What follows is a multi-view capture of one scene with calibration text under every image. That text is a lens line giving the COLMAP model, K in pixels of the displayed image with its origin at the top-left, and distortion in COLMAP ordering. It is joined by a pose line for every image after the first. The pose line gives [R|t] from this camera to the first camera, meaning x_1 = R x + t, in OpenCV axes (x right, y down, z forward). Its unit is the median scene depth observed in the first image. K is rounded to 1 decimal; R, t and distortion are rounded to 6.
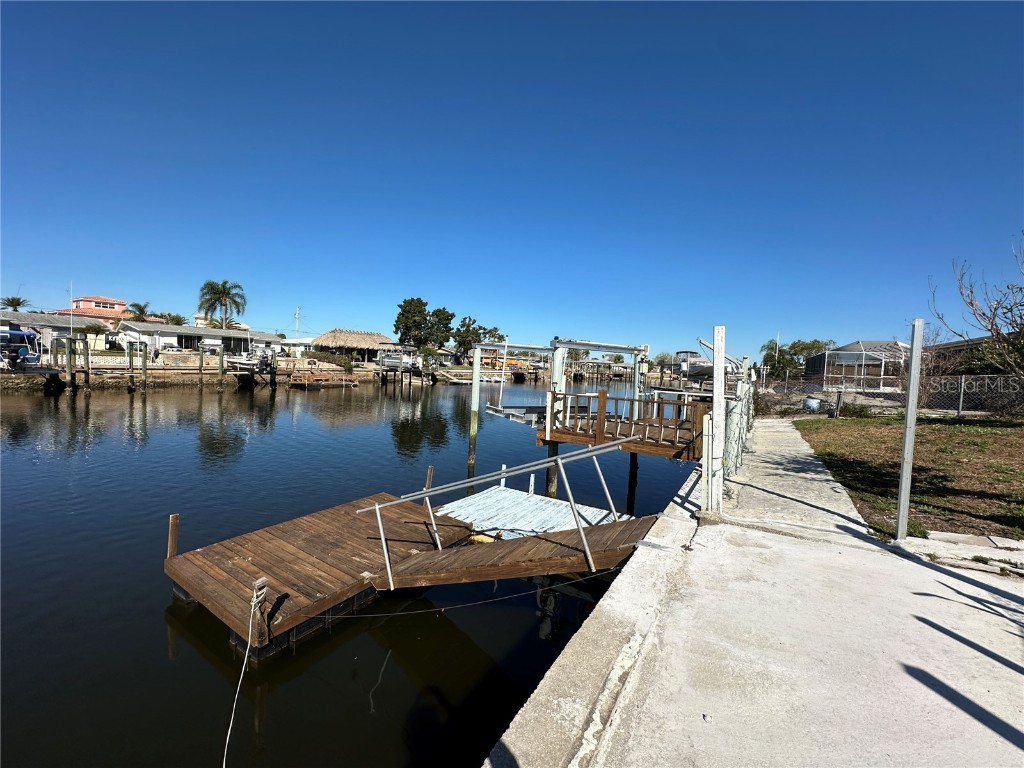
lens RADIAL K [[409.9, 0, 510.2], [0, 409.9, 378.6], [0, 0, 1]] dist [-0.003878, 0.001264]
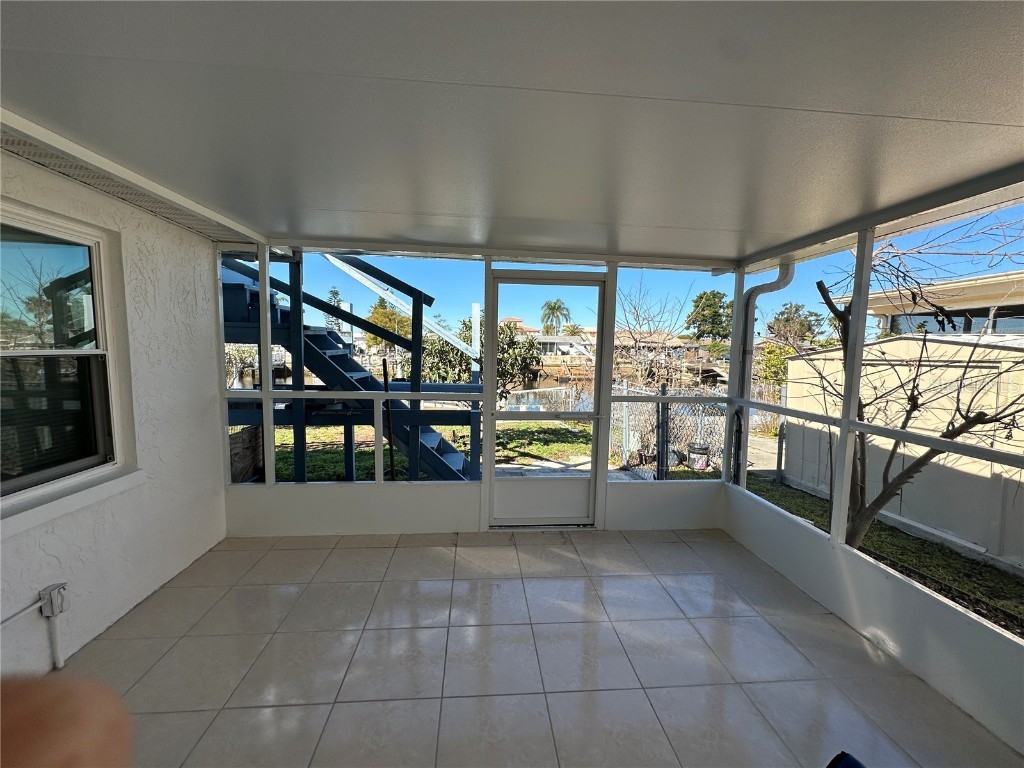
lens RADIAL K [[409.9, 0, 510.1], [0, 409.9, 383.2], [0, 0, 1]] dist [-0.003878, 0.001264]
pose [[0.609740, 0.039973, -0.791593, 0.302035], [-0.019167, 0.999179, 0.035692, -0.007604], [0.792369, -0.006591, 0.610006, 0.056000]]
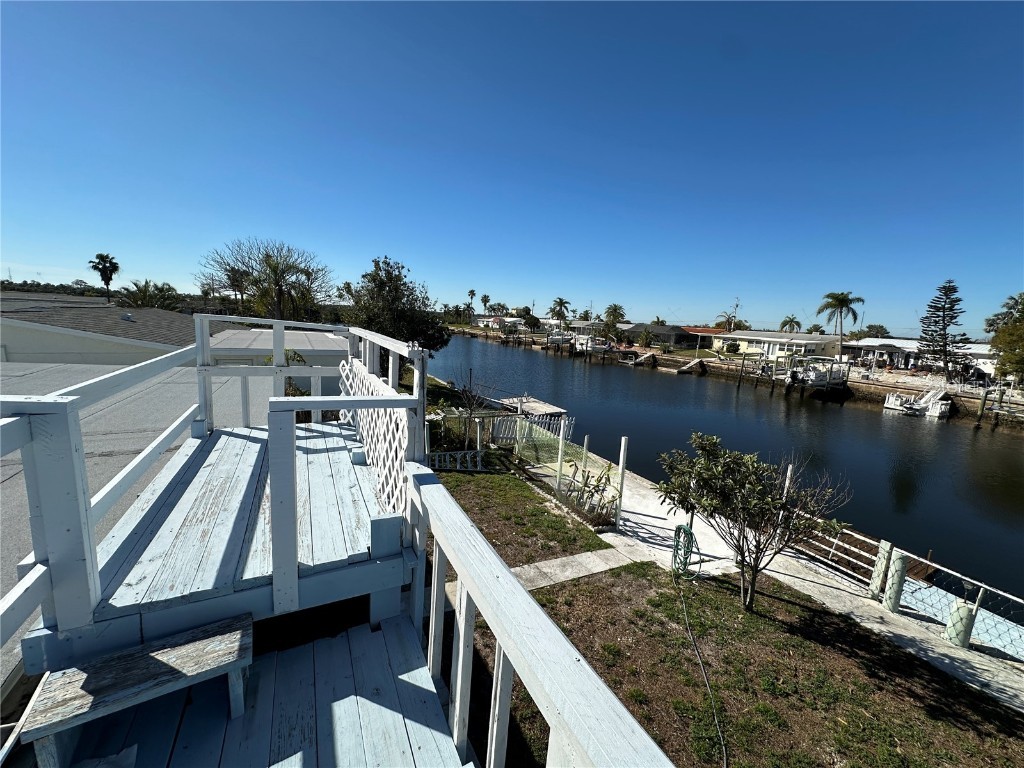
lens RADIAL K [[409.9, 0, 510.0], [0, 409.9, 382.1], [0, 0, 1]] dist [-0.003878, 0.001264]
pose [[-0.500390, 0.067543, -0.863162, 0.212651], [-0.104628, 0.984929, 0.137726, -0.048002], [0.859455, 0.159228, -0.485781, 0.052858]]
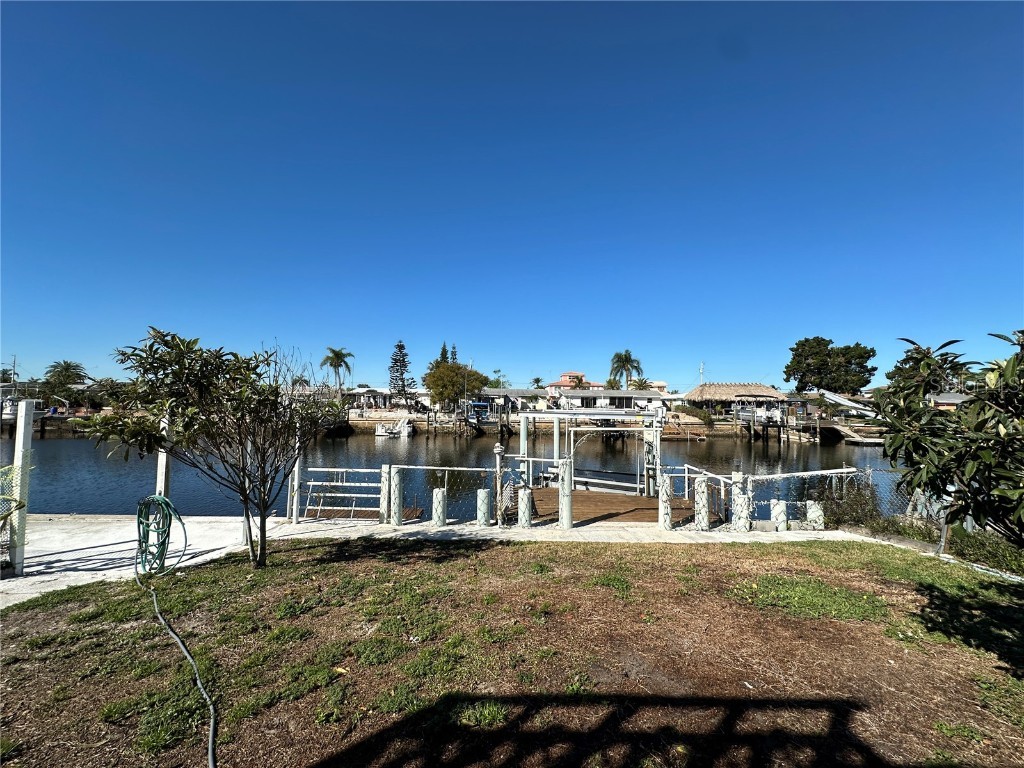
lens RADIAL K [[409.9, 0, 510.6], [0, 409.9, 382.2], [0, 0, 1]] dist [-0.003878, 0.001264]
pose [[0.515520, -0.076727, -0.853436, 0.190467], [-0.020439, 0.994599, -0.101764, -0.009205], [0.856634, 0.069905, 0.511167, 0.062694]]
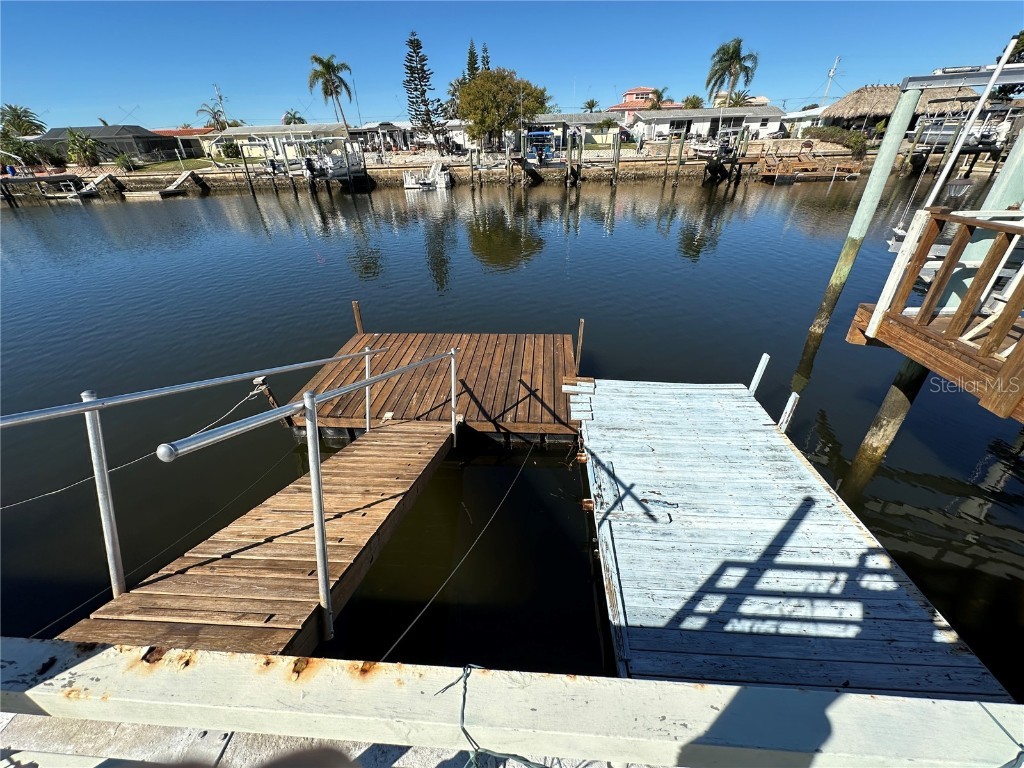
lens RADIAL K [[409.9, 0, 511.7], [0, 409.9, 383.9], [0, 0, 1]] dist [-0.003878, 0.001264]
pose [[0.459542, 0.400967, -0.792494, 0.044593], [0.015871, 0.888441, 0.458716, -0.000475], [0.888014, -0.223377, 0.401913, 0.082566]]
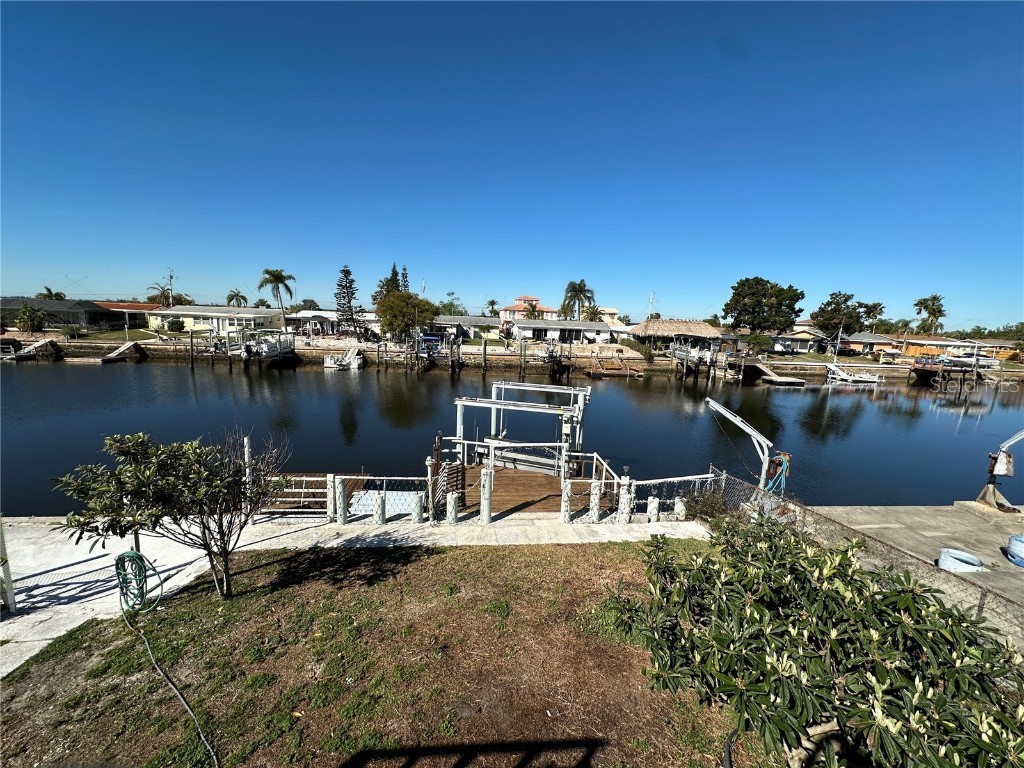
lens RADIAL K [[409.9, 0, 510.5], [0, 409.9, 384.2], [0, 0, 1]] dist [-0.003878, 0.001264]
pose [[0.602888, 0.110249, -0.790172, 0.211362], [-0.042398, 0.993434, 0.106260, -0.048341], [0.796698, -0.030561, 0.603604, 0.060348]]
